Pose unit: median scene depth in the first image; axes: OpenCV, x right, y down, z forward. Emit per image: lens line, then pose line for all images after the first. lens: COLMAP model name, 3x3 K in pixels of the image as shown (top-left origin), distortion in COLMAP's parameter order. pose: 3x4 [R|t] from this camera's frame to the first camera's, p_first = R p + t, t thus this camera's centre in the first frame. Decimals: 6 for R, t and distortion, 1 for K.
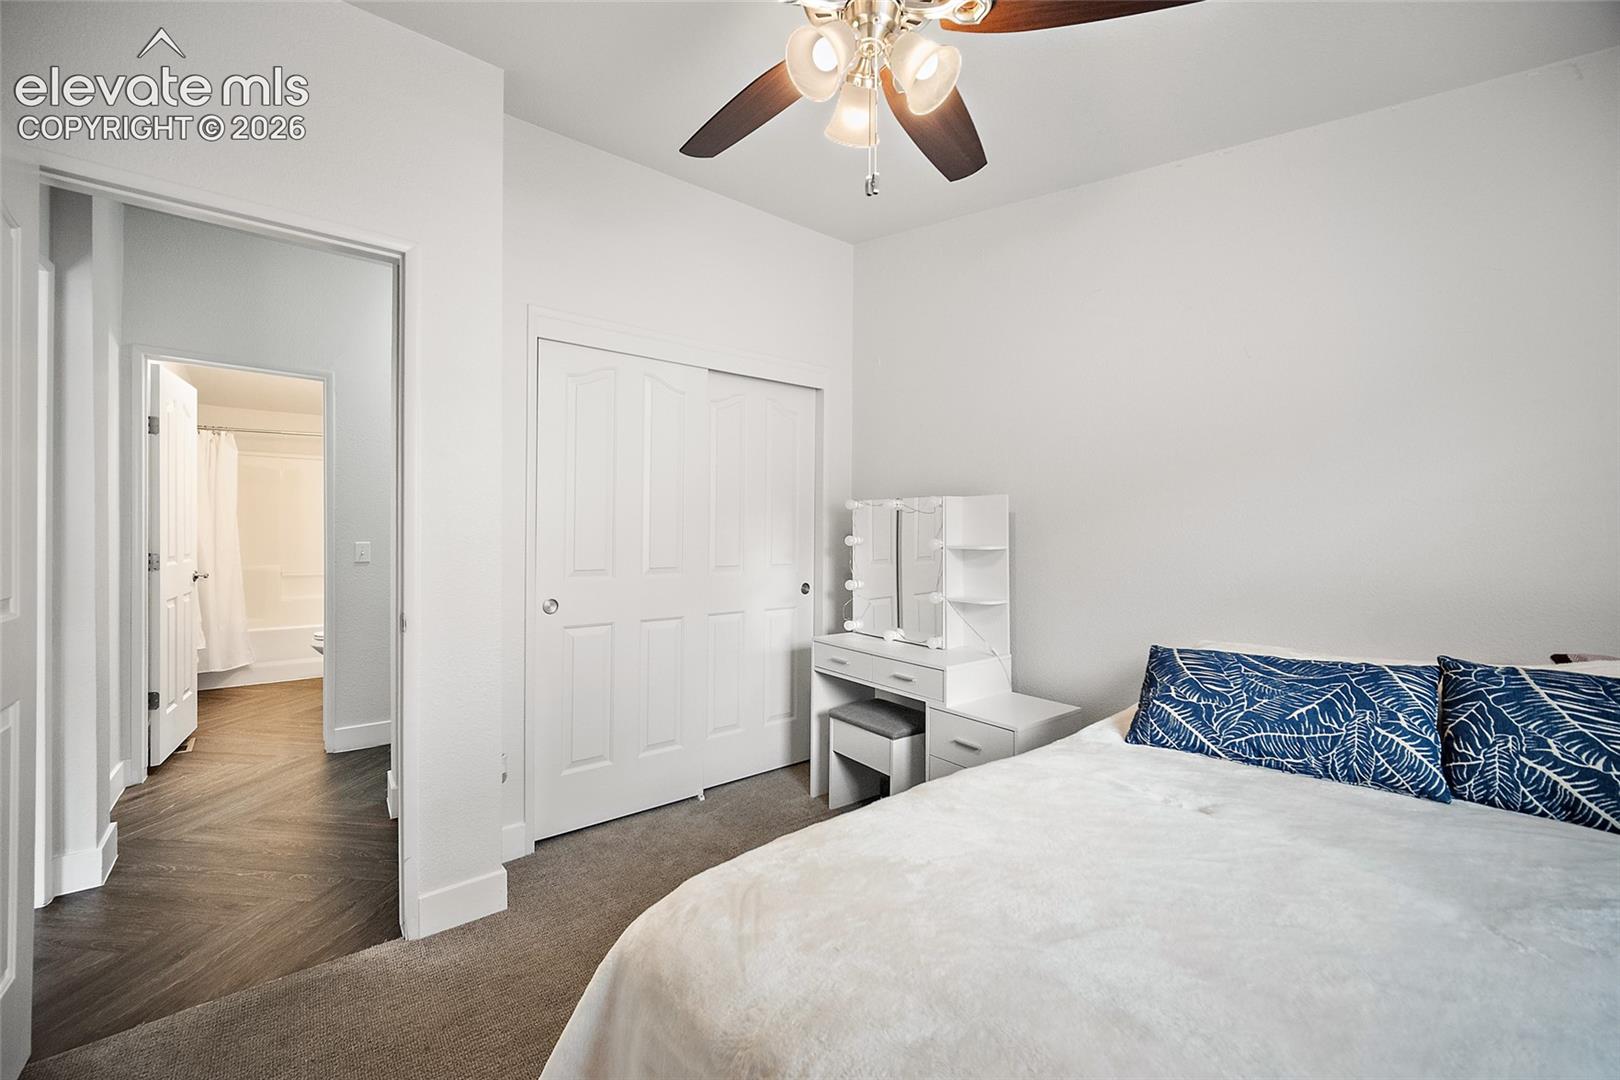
lens RADIAL K [[637.8, 0, 810.0], [0, 637.8, 540.0], [0, 0, 1]] dist [-0.004606, -0.000063]
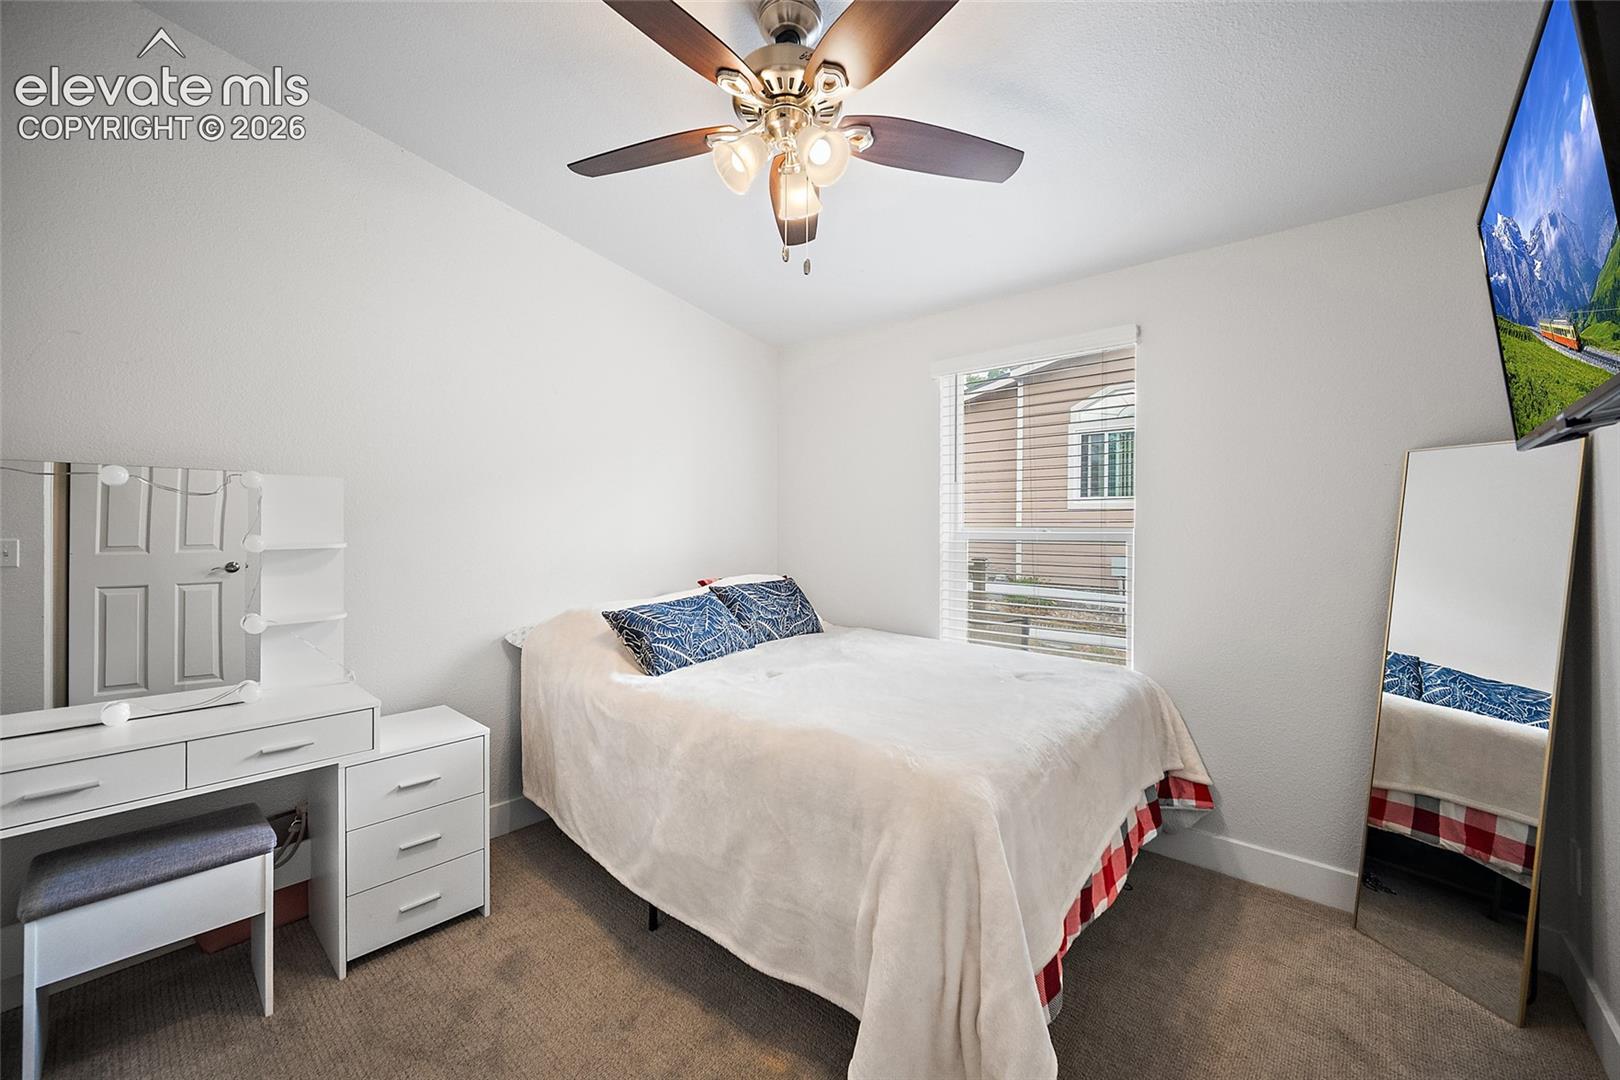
lens RADIAL K [[637.8, 0, 810.0], [0, 637.8, 540.0], [0, 0, 1]] dist [-0.004606, -0.000063]
pose [[-0.178679, -0.029310, 0.983471, -1.025556], [0.013261, 0.999394, 0.032193, -0.023517], [-0.983818, 0.018794, -0.178182, 1.022433]]
